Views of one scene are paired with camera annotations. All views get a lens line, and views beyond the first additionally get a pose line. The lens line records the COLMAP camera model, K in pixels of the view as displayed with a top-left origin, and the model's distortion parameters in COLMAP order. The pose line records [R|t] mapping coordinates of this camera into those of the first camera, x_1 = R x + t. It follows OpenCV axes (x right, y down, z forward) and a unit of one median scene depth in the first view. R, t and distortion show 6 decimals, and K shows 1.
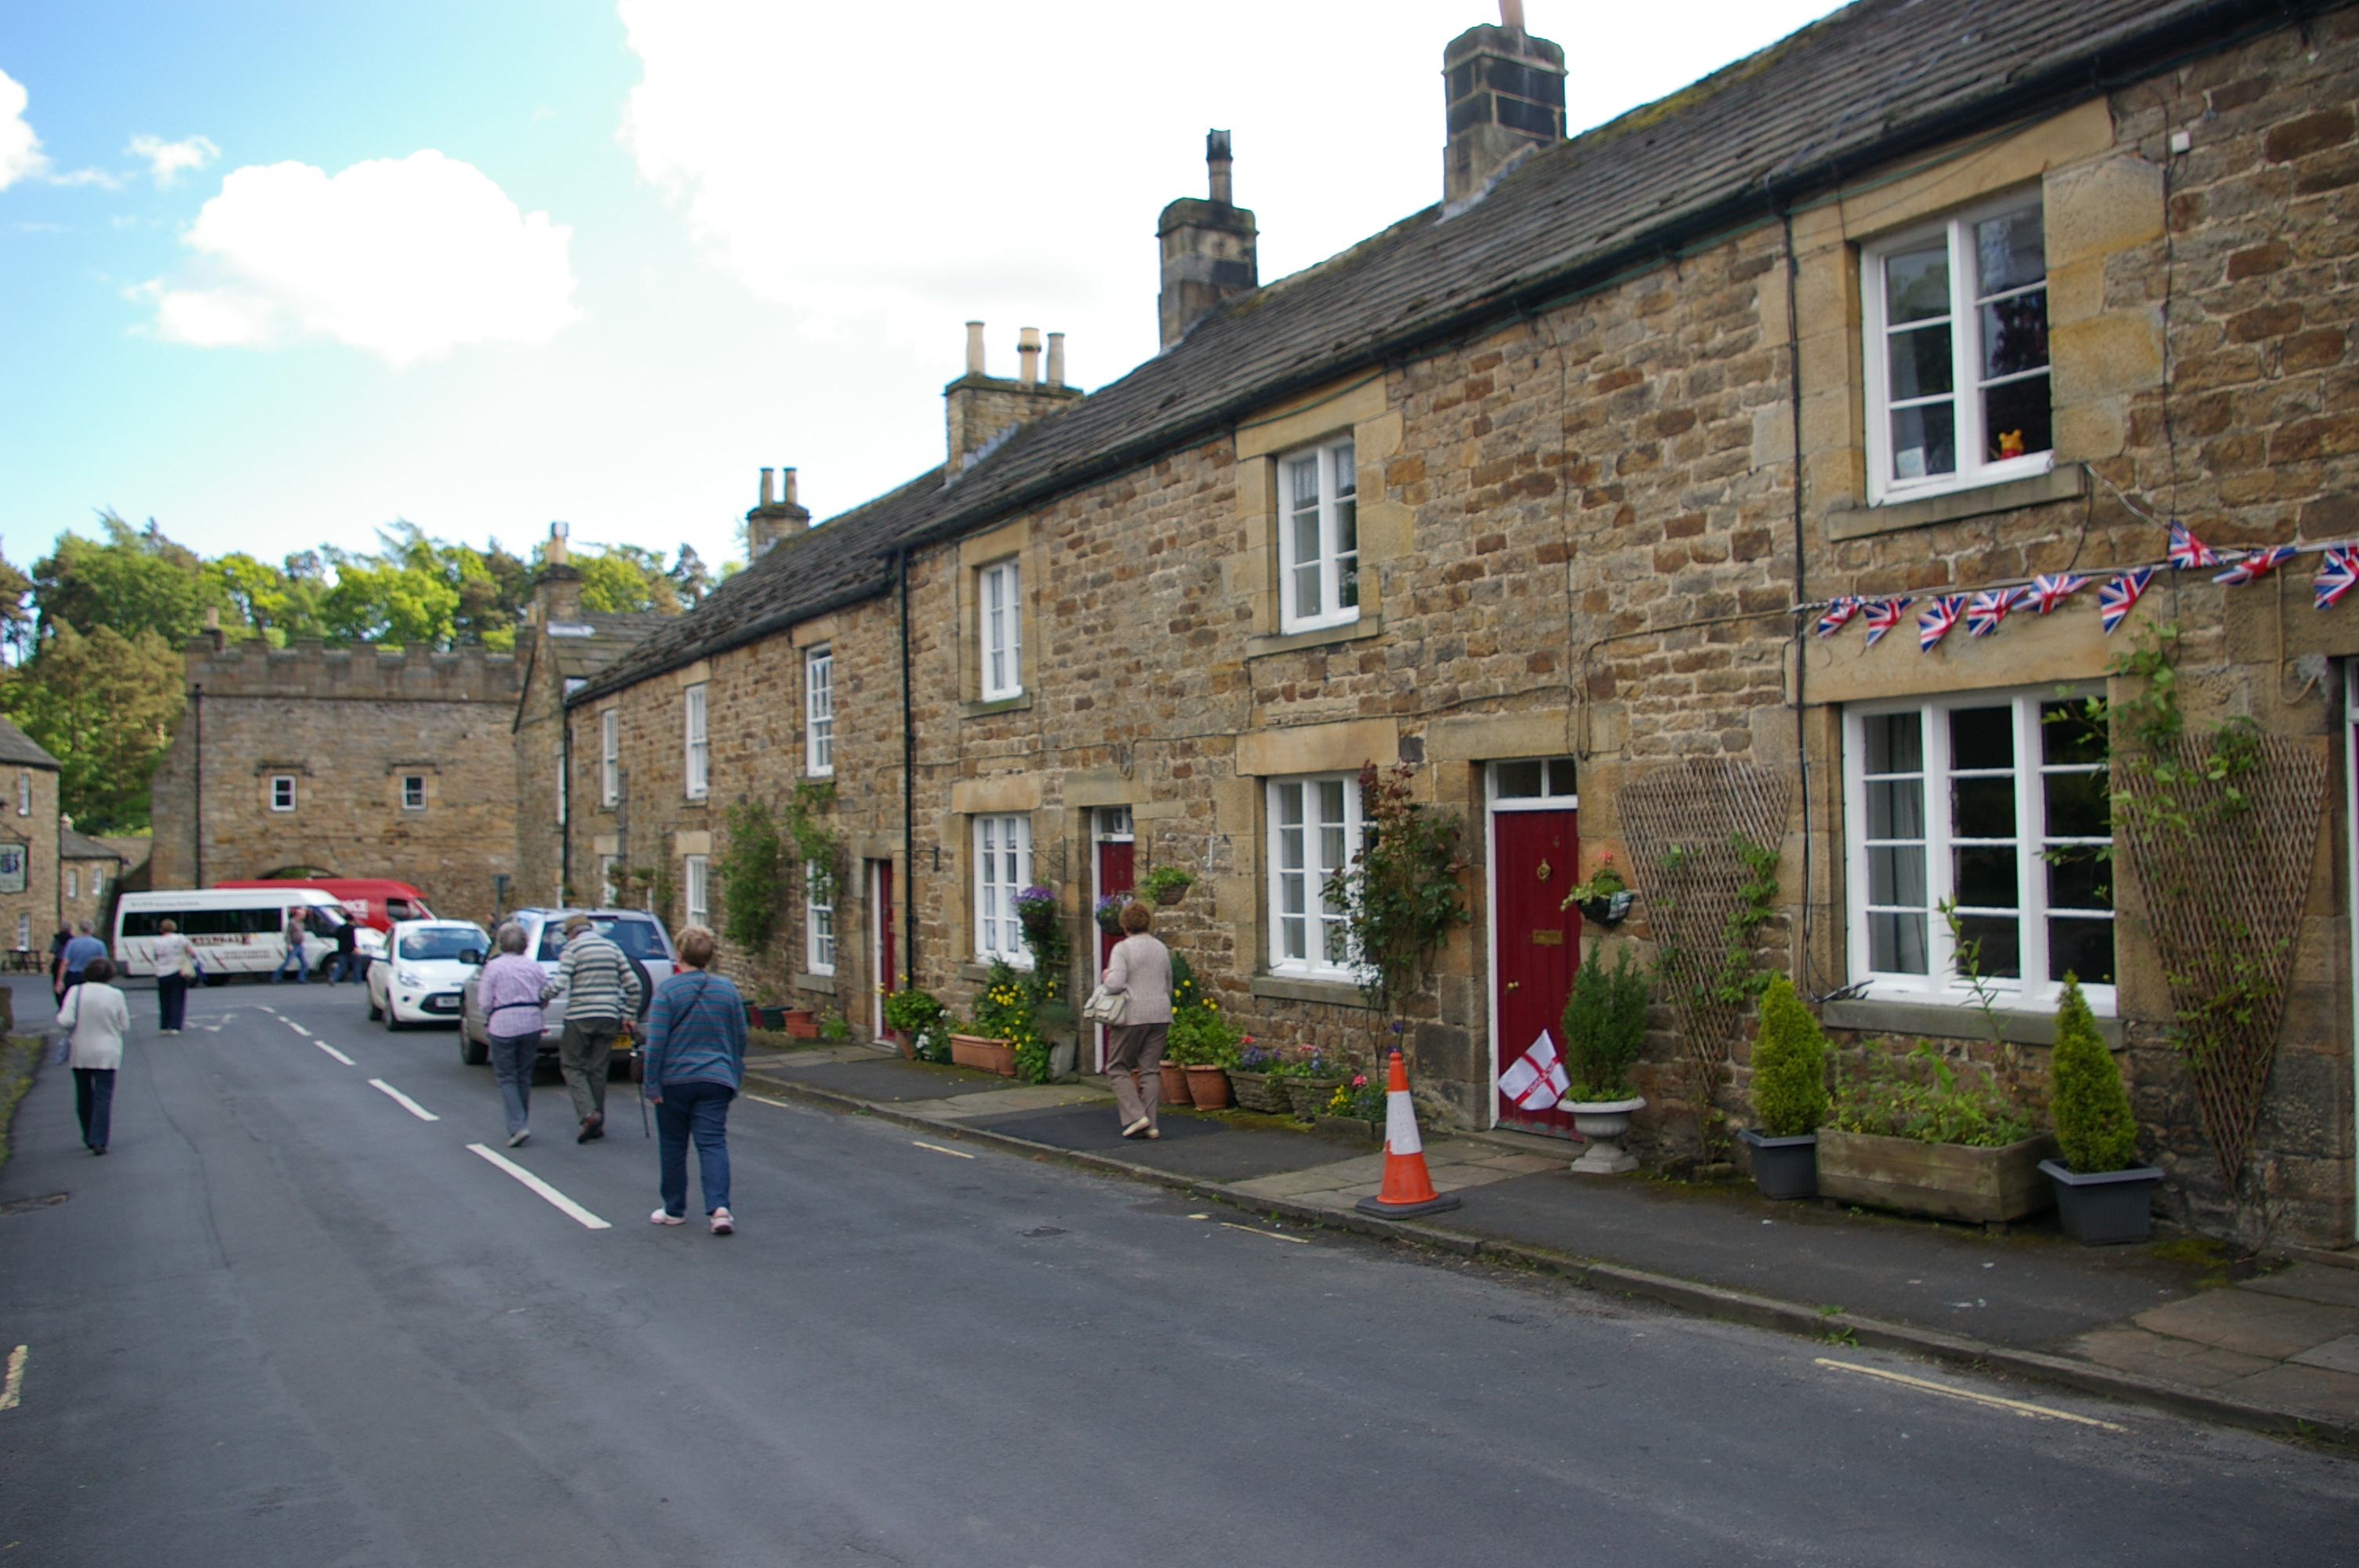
lens RADIAL K [[1859.7, 0, 1179.8], [0, 1859.7, 786.6], [0, 0, 1]] dist [-0.089828, 0.037517]
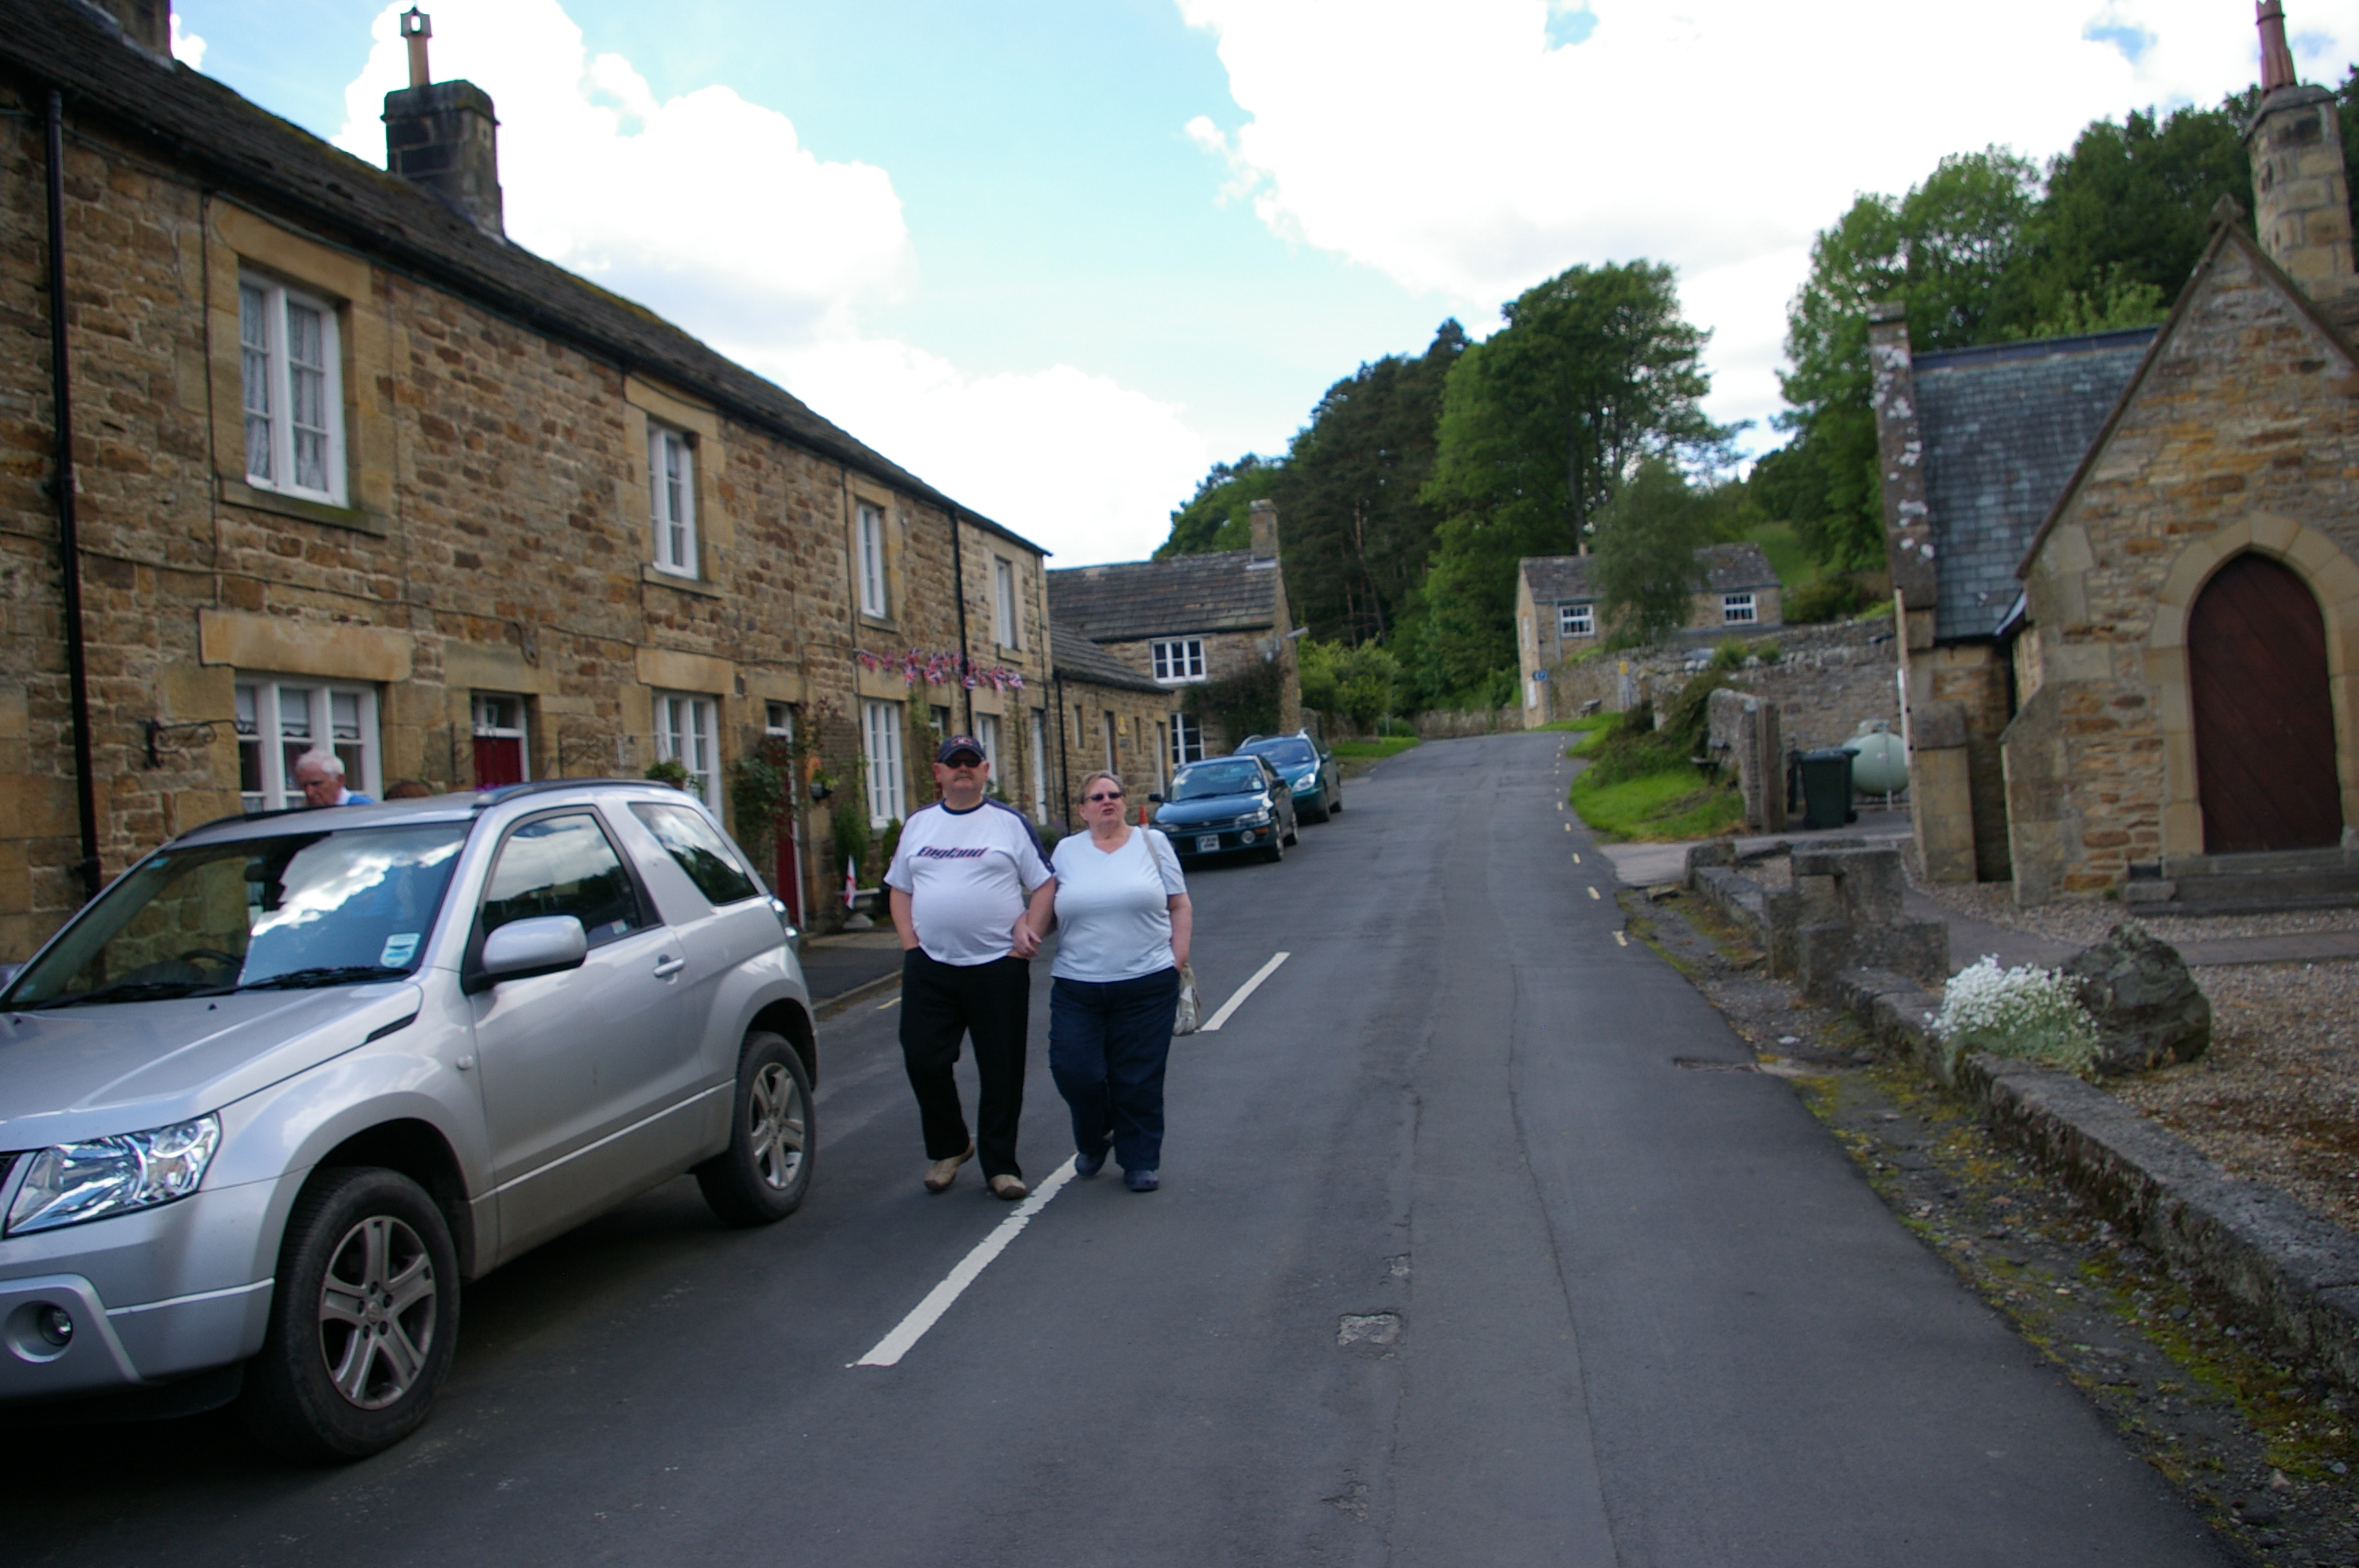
lens RADIAL K [[1859.7, 0, 1178.3], [0, 1859.7, 780.3], [0, 0, 1]] dist [-0.089828, 0.037517]
pose [[-0.757745, 0.081286, 0.647468, -0.832021], [0.066191, 0.996668, -0.047661, 0.113441], [-0.649185, 0.006742, -0.760601, 1.484903]]
